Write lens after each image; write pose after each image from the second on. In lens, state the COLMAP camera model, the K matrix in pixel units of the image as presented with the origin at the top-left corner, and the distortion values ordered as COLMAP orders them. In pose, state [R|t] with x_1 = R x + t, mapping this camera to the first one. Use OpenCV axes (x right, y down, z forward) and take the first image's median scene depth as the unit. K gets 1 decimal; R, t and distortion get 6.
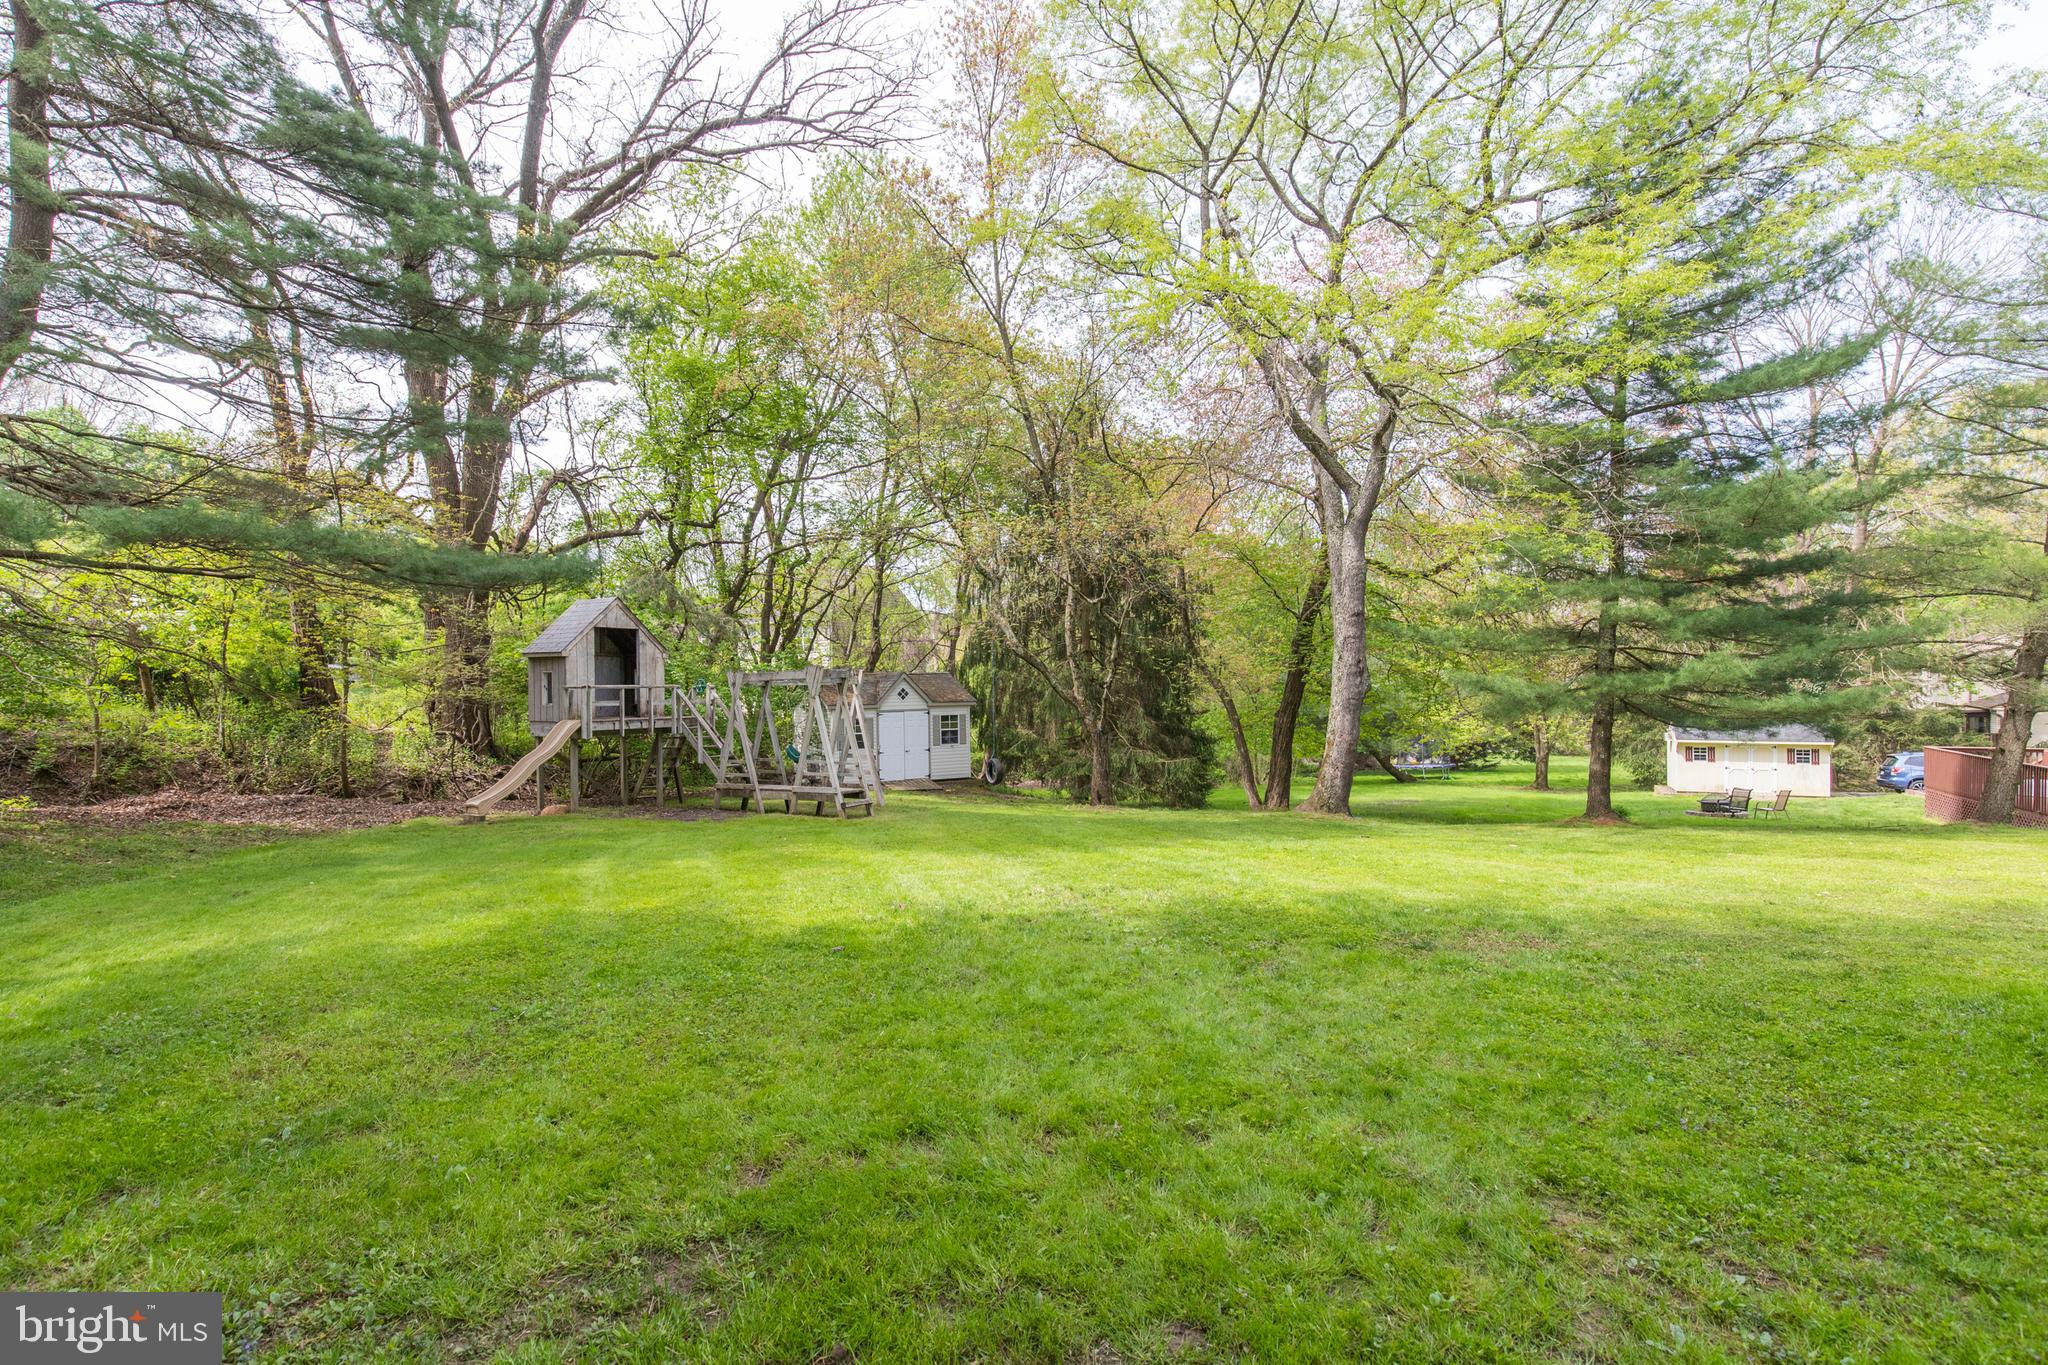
lens RADIAL K [[967.9, 0, 1031.7], [0, 967.9, 692.9], [0, 0, 1]] dist [-0.001788, 0.000014]
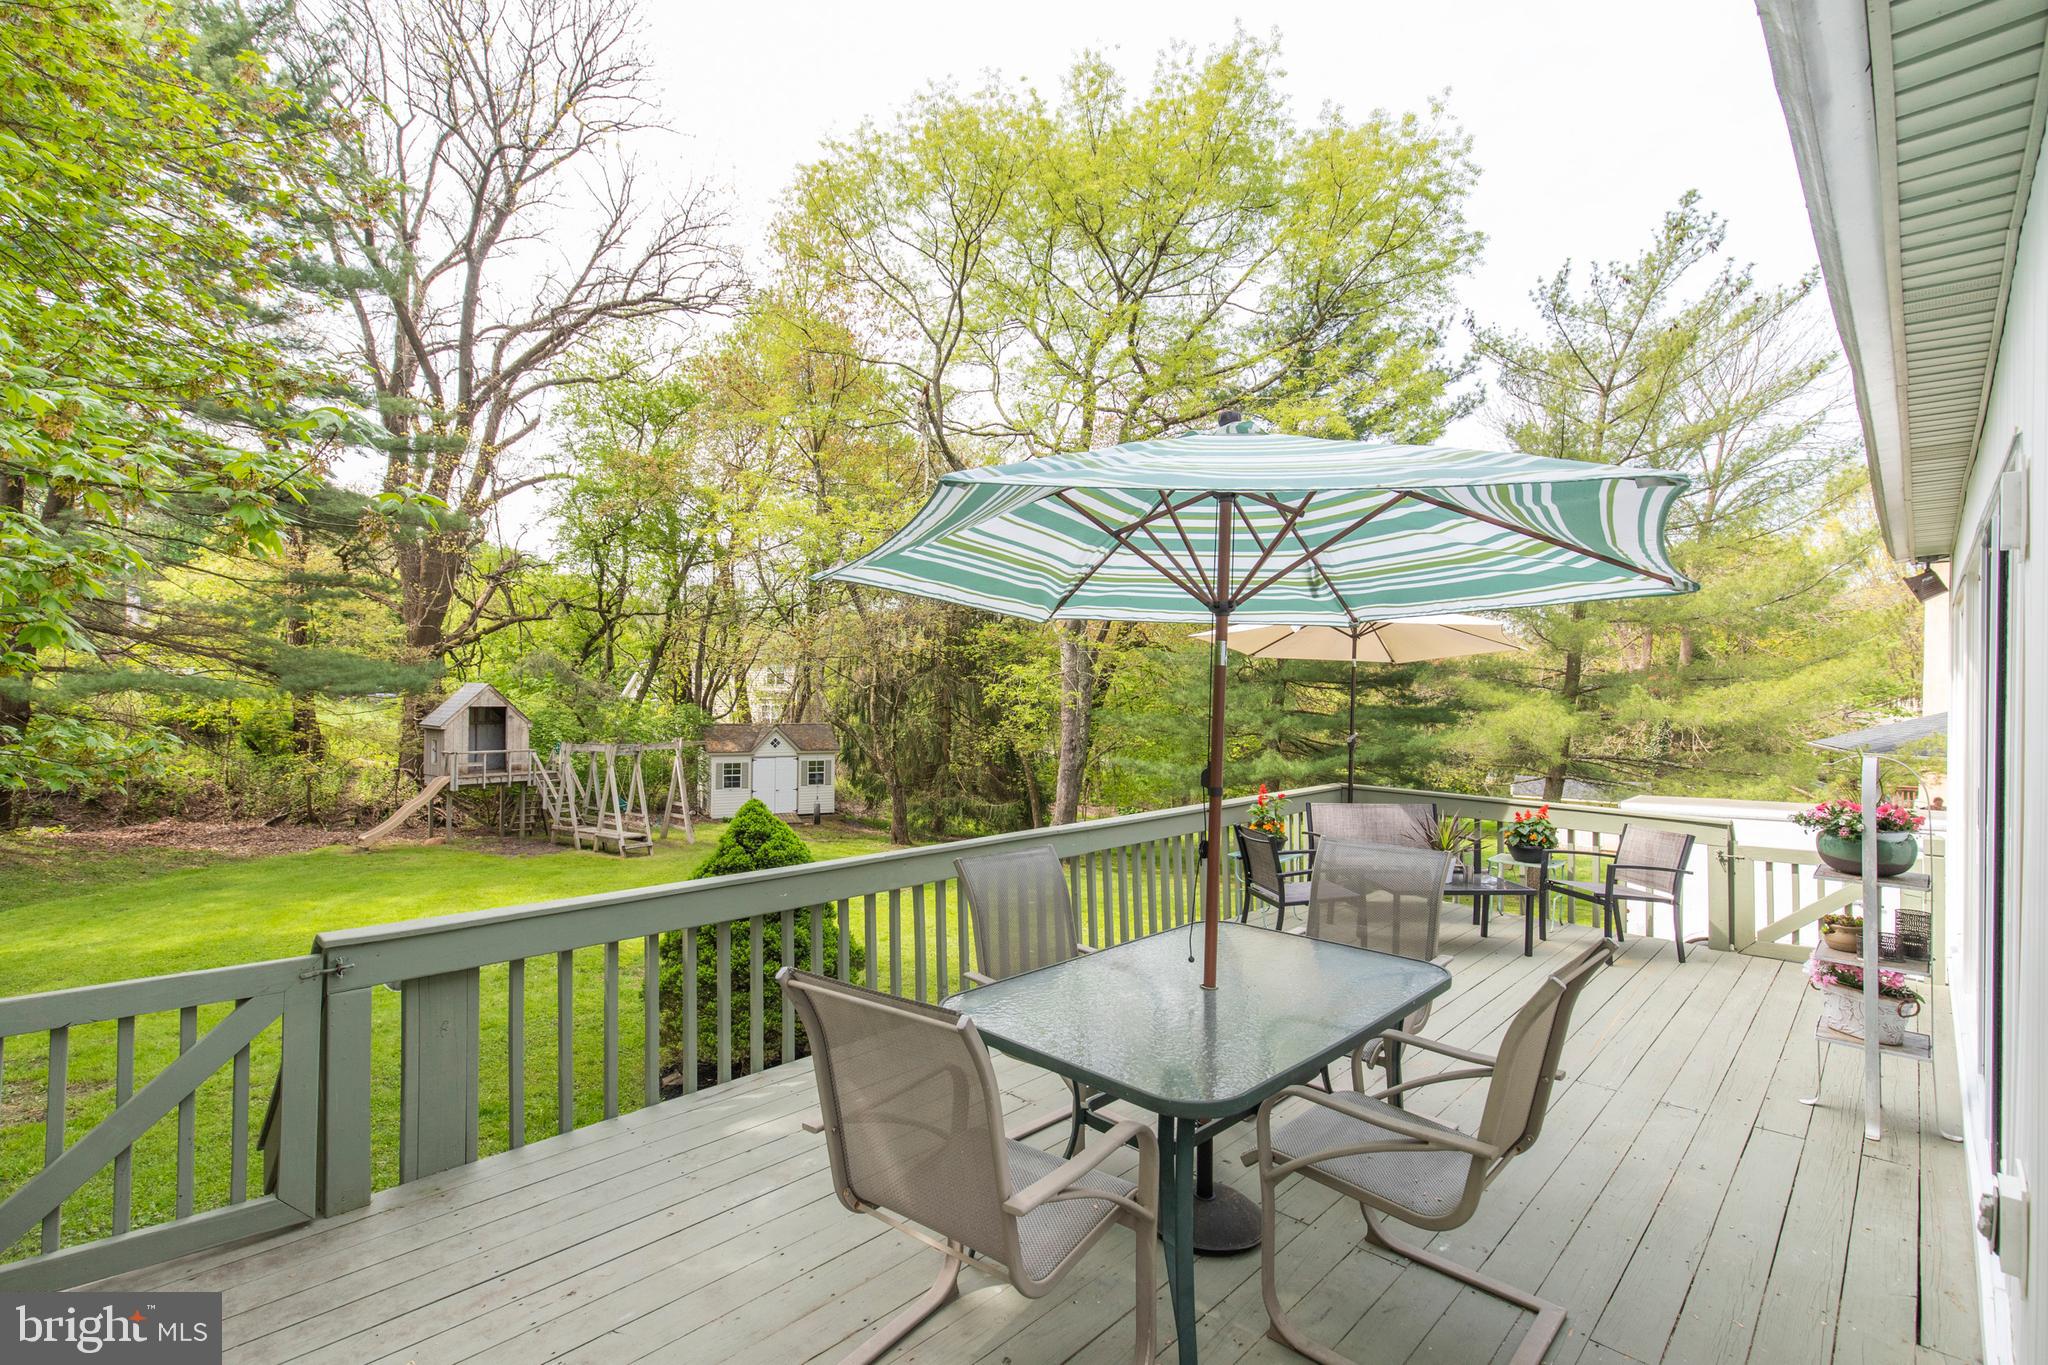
lens RADIAL K [[963.7, 0, 1014.4], [0, 963.7, 686.8], [0, 0, 1]] dist [0.009677, -0.000031]
pose [[0.995505, 0.022435, -0.092014, 0.385313], [-0.023716, 0.999636, -0.012850, -0.085124], [0.091692, 0.014975, 0.995675, -0.253818]]
